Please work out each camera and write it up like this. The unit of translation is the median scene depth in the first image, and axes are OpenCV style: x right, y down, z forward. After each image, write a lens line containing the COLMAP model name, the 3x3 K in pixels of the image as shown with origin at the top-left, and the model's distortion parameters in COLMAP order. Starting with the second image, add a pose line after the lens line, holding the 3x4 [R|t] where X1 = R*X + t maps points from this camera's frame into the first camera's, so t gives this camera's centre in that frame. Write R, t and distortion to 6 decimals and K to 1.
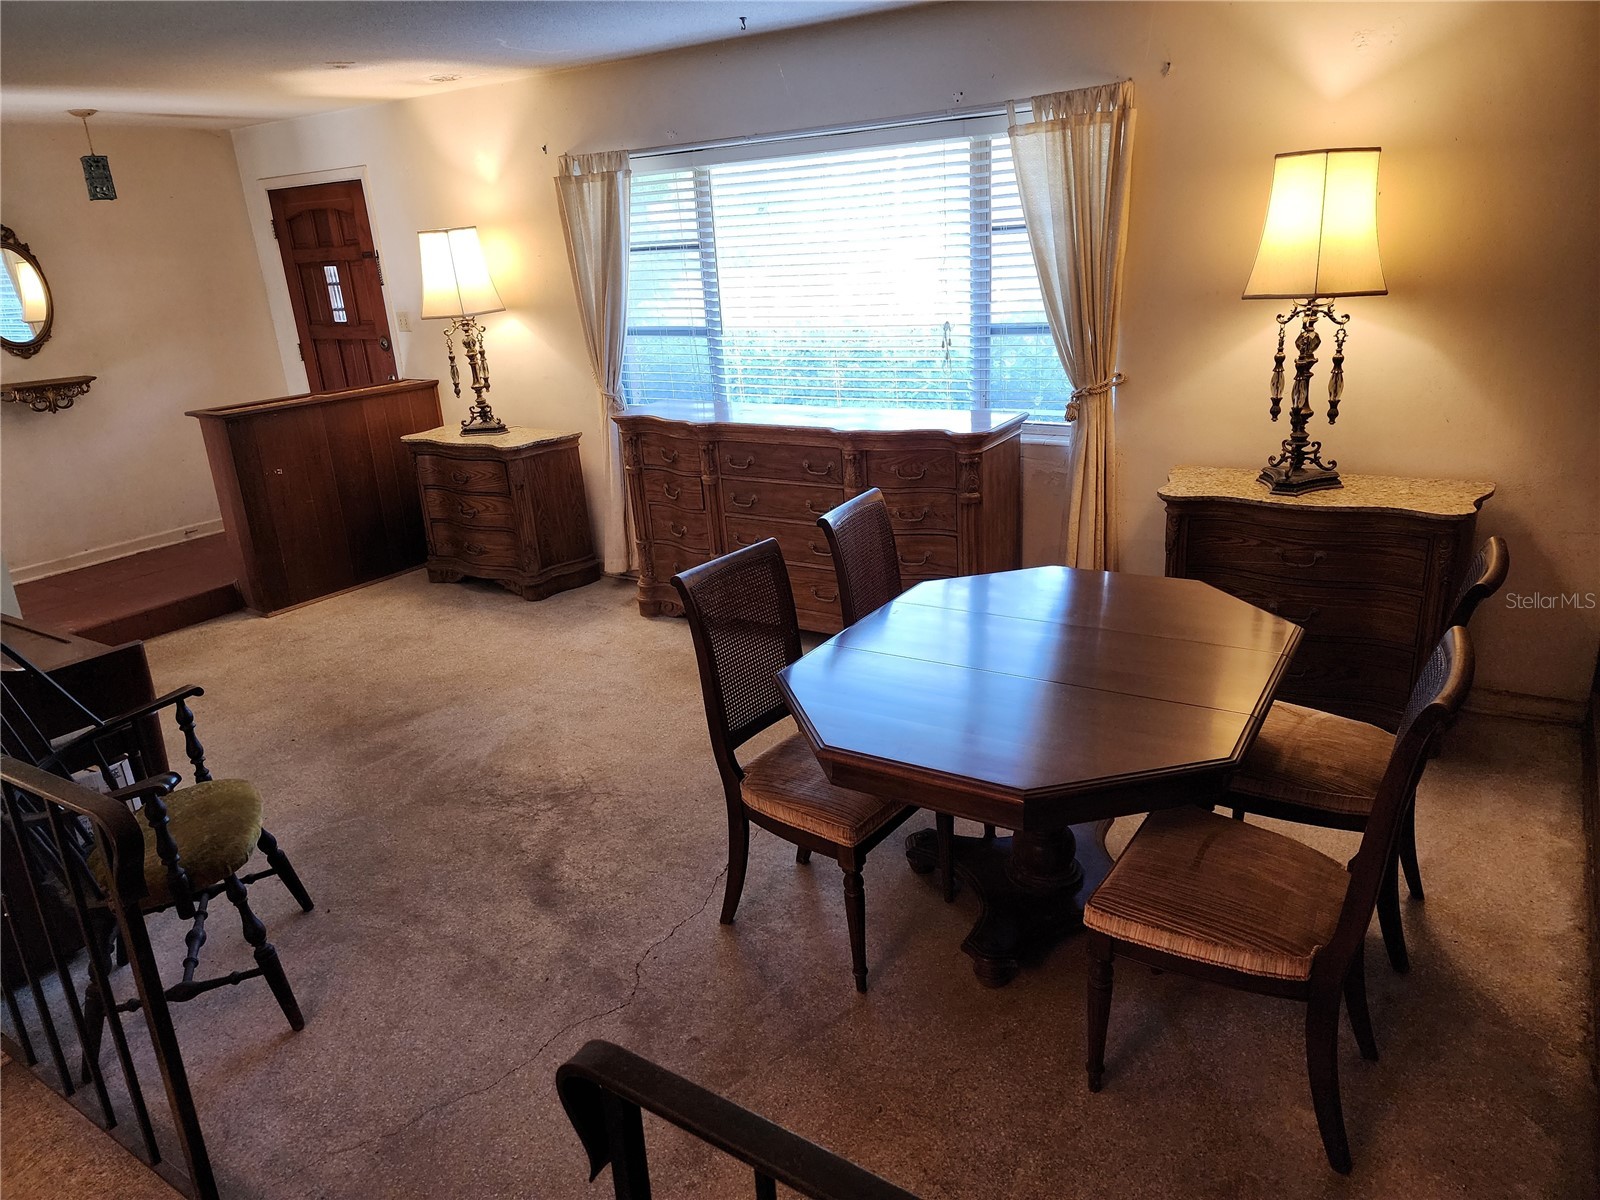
lens RADIAL K [[1090.7, 0, 789.7], [0, 1090.7, 597.7], [0, 0, 1]] dist [0.057734, -0.057355]
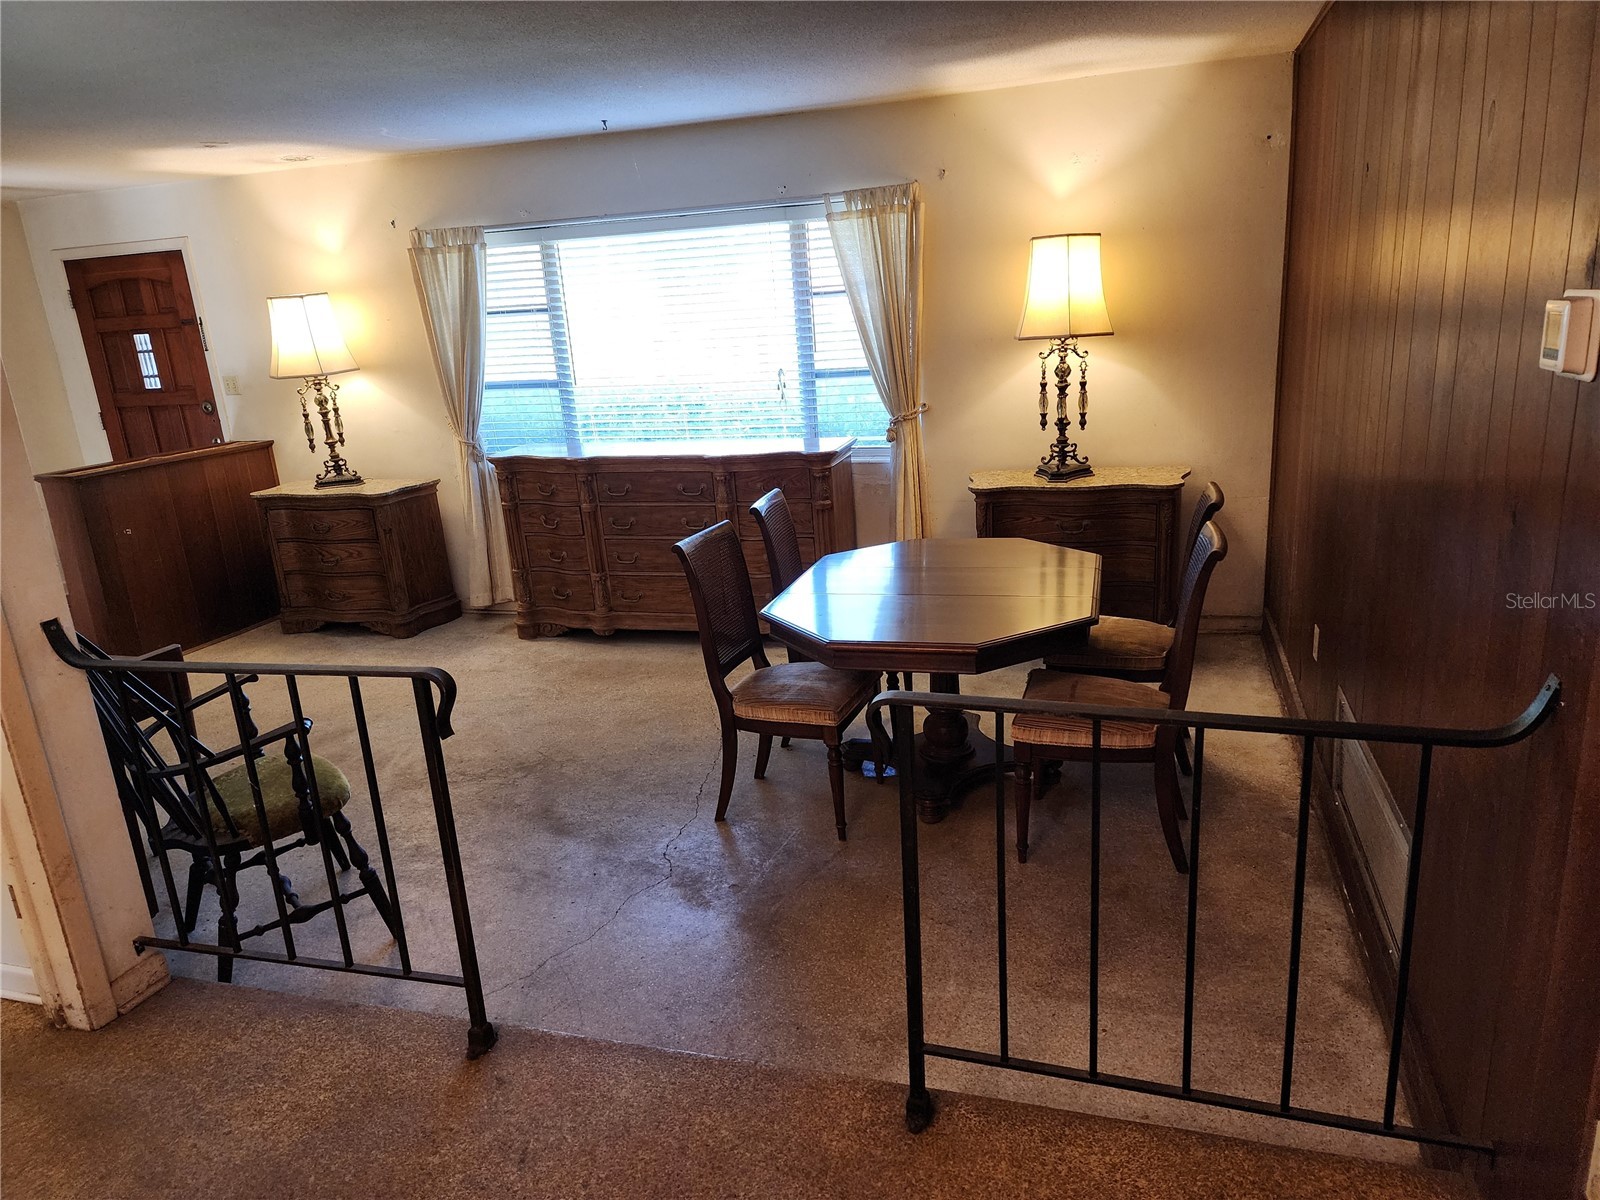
lens RADIAL K [[1090.7, 0, 814.7], [0, 1090.7, 610.6], [0, 0, 1]] dist [0.057734, -0.057355]
pose [[0.958880, -0.079365, 0.272488, -0.173083], [0.094674, 0.994558, -0.043480, 0.073987], [-0.267555, 0.067489, 0.961176, -0.166112]]
